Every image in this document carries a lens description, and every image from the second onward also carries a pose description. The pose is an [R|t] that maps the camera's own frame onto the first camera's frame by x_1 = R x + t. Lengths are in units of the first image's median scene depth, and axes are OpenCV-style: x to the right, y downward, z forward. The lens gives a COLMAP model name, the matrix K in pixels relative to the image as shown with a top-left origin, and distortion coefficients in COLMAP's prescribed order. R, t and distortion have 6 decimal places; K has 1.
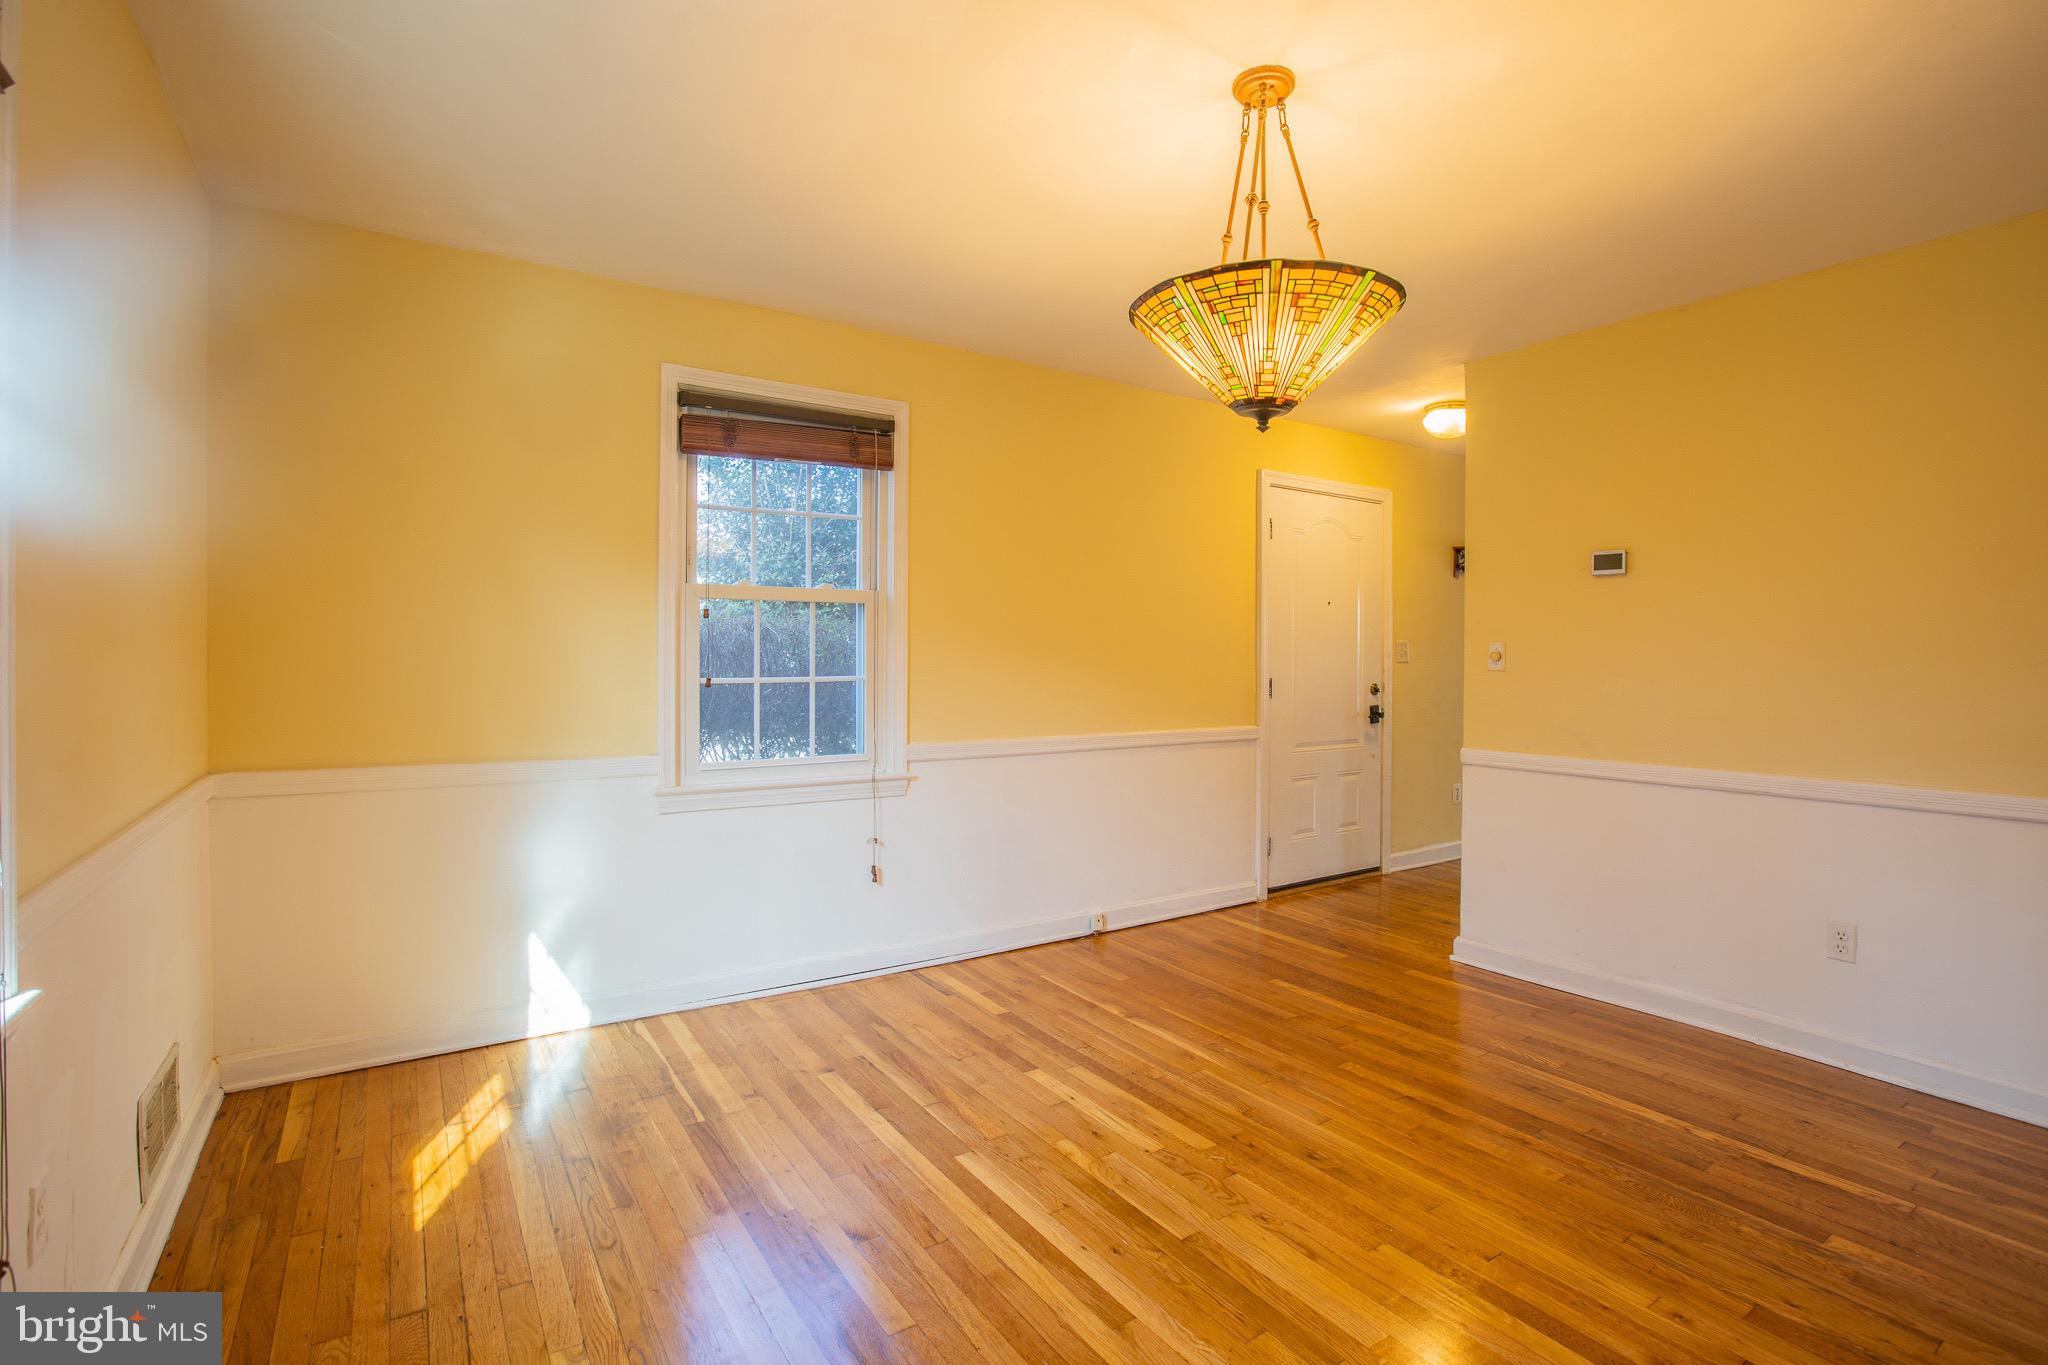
lens RADIAL K [[969.3, 0, 1082.4], [0, 969.3, 657.5], [0, 0, 1]] dist [-0.057495, 0.023526]
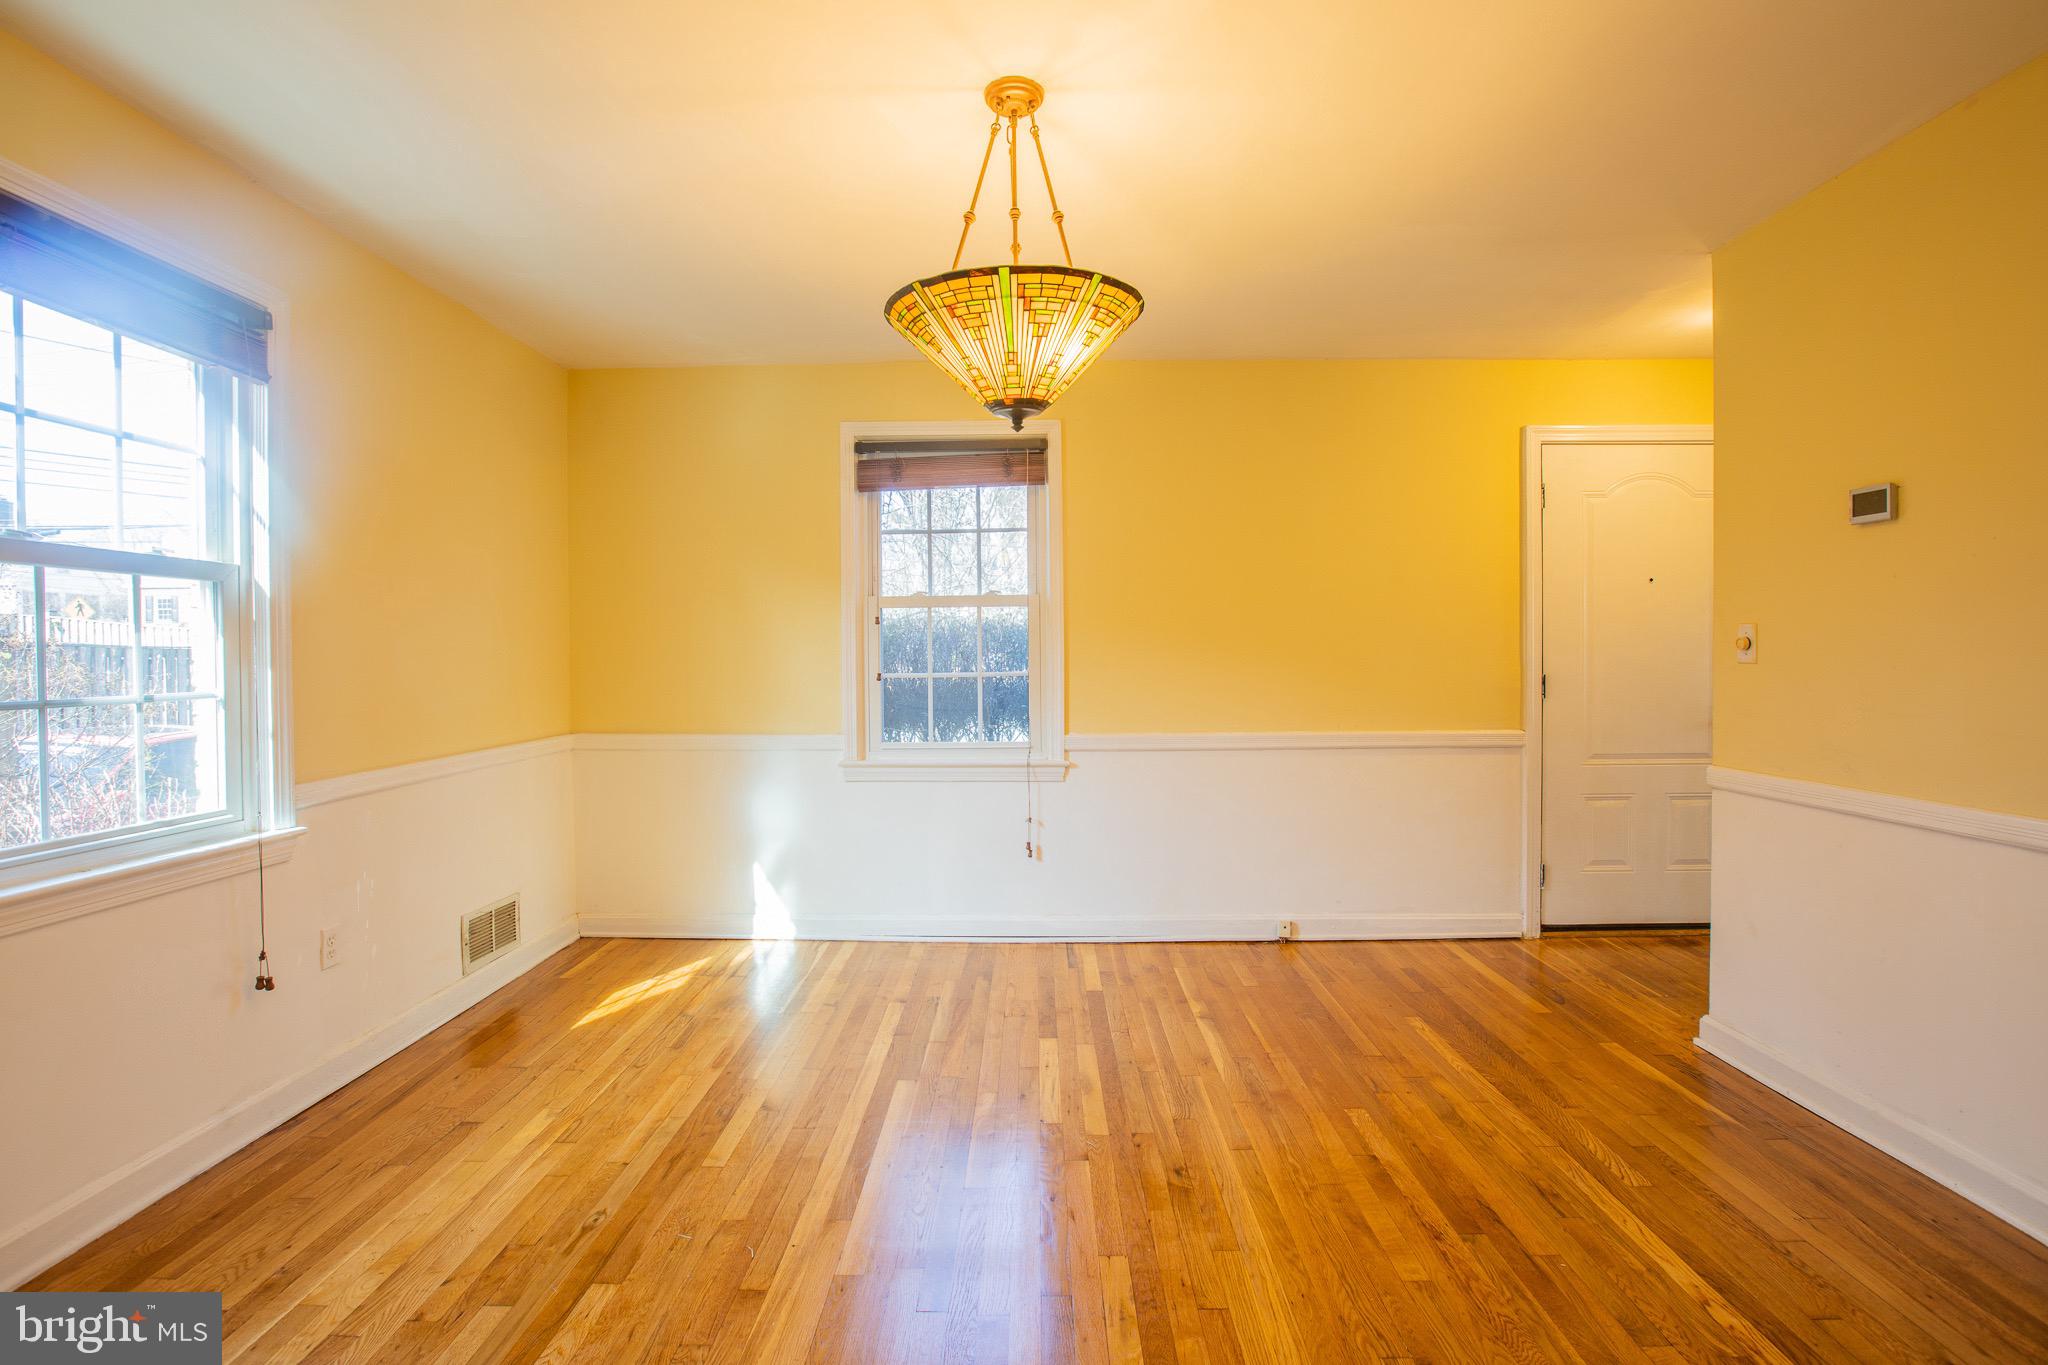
lens RADIAL K [[978.9, 0, 1013.4], [0, 978.9, 668.3], [0, 0, 1]] dist [-0.056845, 0.020010]
pose [[0.808713, -0.004025, -0.588190, 0.537495], [0.011603, 0.999891, 0.009111, 0.006190], [0.588089, -0.014193, 0.808672, 0.101349]]
